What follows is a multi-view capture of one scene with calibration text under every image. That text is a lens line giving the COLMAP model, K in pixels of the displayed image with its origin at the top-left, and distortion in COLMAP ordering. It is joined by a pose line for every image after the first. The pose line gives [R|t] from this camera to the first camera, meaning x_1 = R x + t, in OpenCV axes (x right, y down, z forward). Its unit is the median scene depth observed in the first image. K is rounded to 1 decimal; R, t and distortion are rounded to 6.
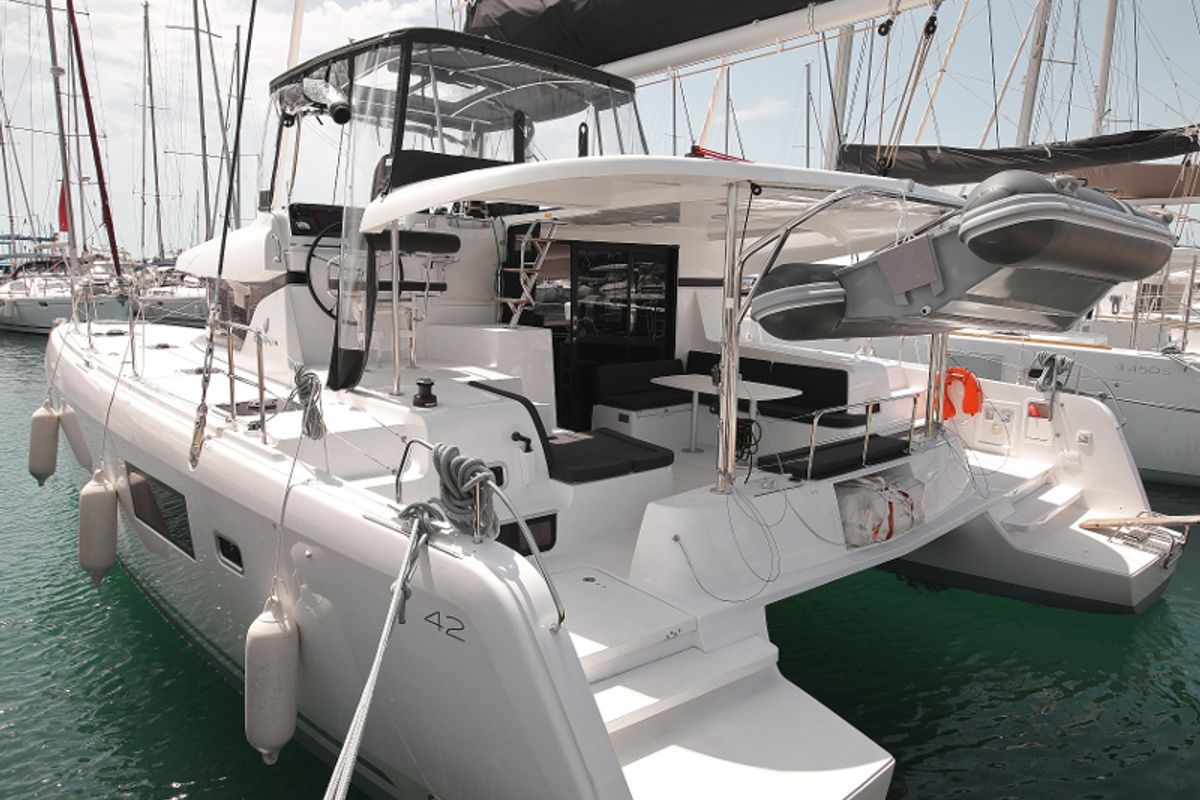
lens RADIAL K [[809.7, 0, 566.2], [0, 809.7, 381.2], [0, 0, 1]] dist [0.013759, 0.003462]
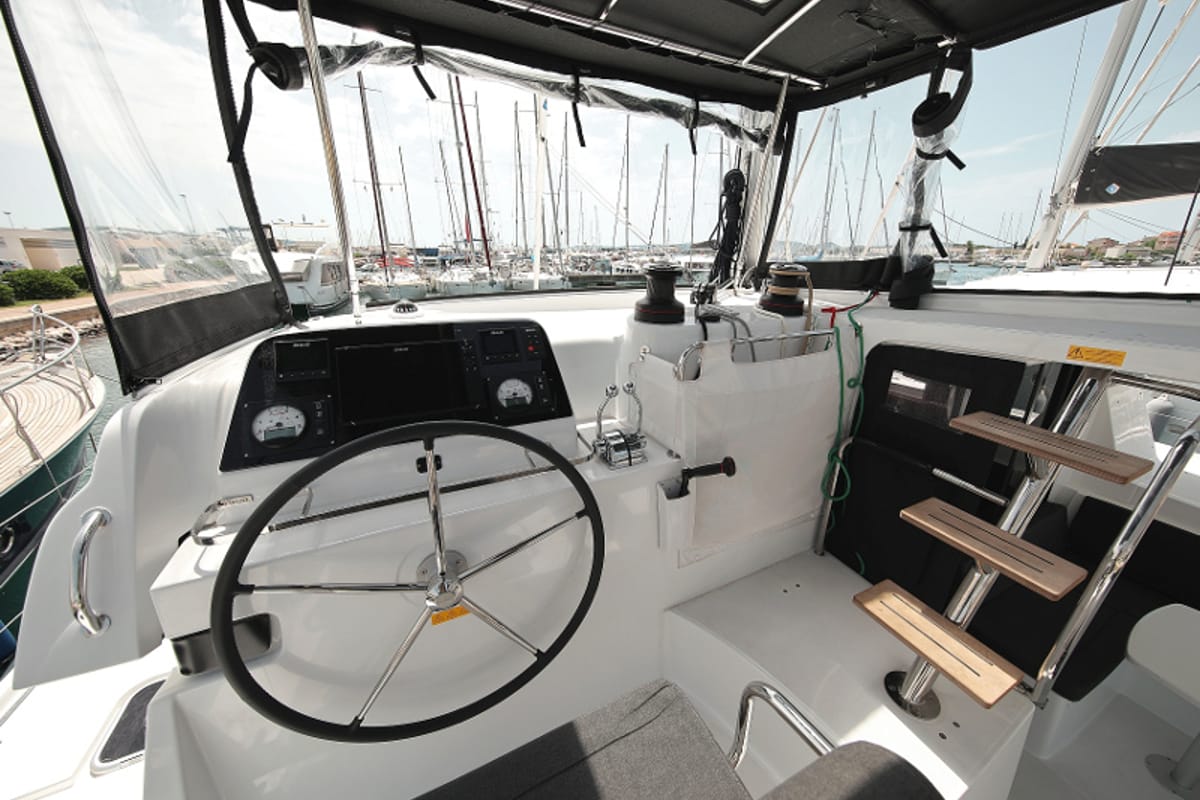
lens RADIAL K [[413.2, 0, 621.2], [0, 413.2, 397.6], [0, 0, 1]] dist [0.000498, -0.000077]
pose [[0.965489, 0.075569, -0.249241, -0.136959], [-0.023647, 0.978463, 0.205065, -0.199224], [0.259370, -0.192094, 0.946481, 0.750204]]
